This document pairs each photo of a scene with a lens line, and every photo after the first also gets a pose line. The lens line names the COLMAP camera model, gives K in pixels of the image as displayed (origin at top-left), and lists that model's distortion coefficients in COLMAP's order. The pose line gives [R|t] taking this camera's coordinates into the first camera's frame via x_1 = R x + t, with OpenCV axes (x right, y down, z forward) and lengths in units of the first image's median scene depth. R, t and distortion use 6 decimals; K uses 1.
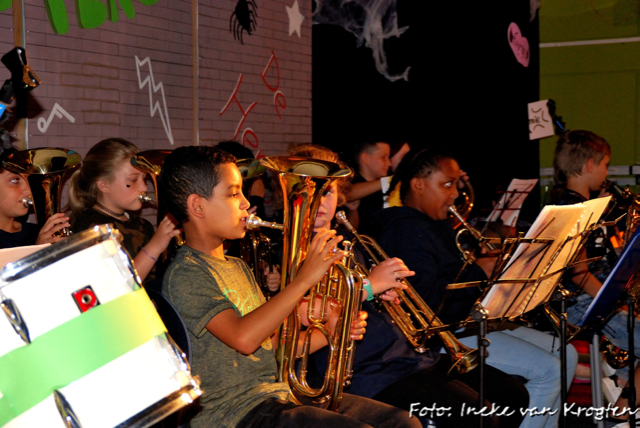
lens RADIAL K [[1305.8, 0, 320.1], [0, 1305.8, 234.0], [0, 0, 1]] dist [0.108718, 2.674701]
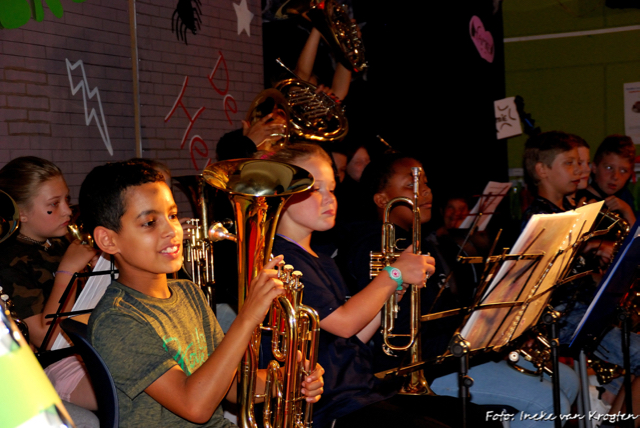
lens RADIAL K [[1305.8, 0, 320.1], [0, 1305.8, 234.0], [0, 0, 1]] dist [0.108718, 2.674701]
pose [[0.999129, -0.031844, 0.026972, 0.006294], [0.031963, 0.999481, -0.003980, -0.005446], [-0.026832, 0.004839, 0.999628, 0.083617]]
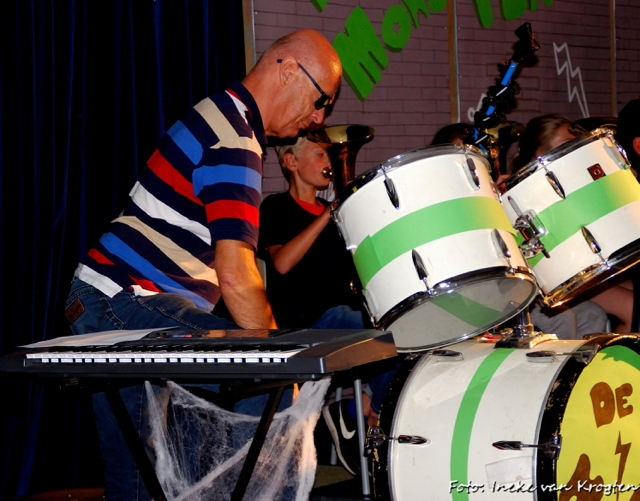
lens RADIAL K [[1752.6, 0, 320.0], [0, 1752.6, 250.5], [0, 0, 1]] dist [0.725596, 0.505294]
pose [[0.971247, -0.046573, -0.233473, -0.000545], [0.038852, 0.998539, -0.037564, 0.068497], [0.234881, 0.027413, 0.971637, -0.373319]]
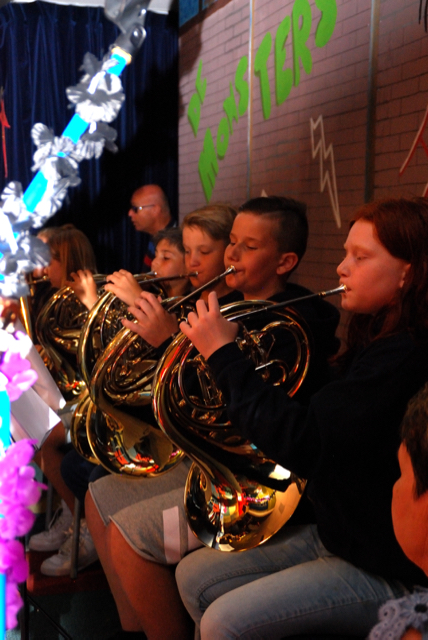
lens RADIAL K [[1154.7, 0, 214.0], [0, 1154.7, 320.0], [0, 0, 1]] dist [0.332577, 0.069233]
pose [[-0.746496, 0.054920, -0.663120, 0.382443], [-0.034427, 0.992065, 0.120920, -0.097221], [0.664499, 0.113095, -0.738682, 1.496536]]
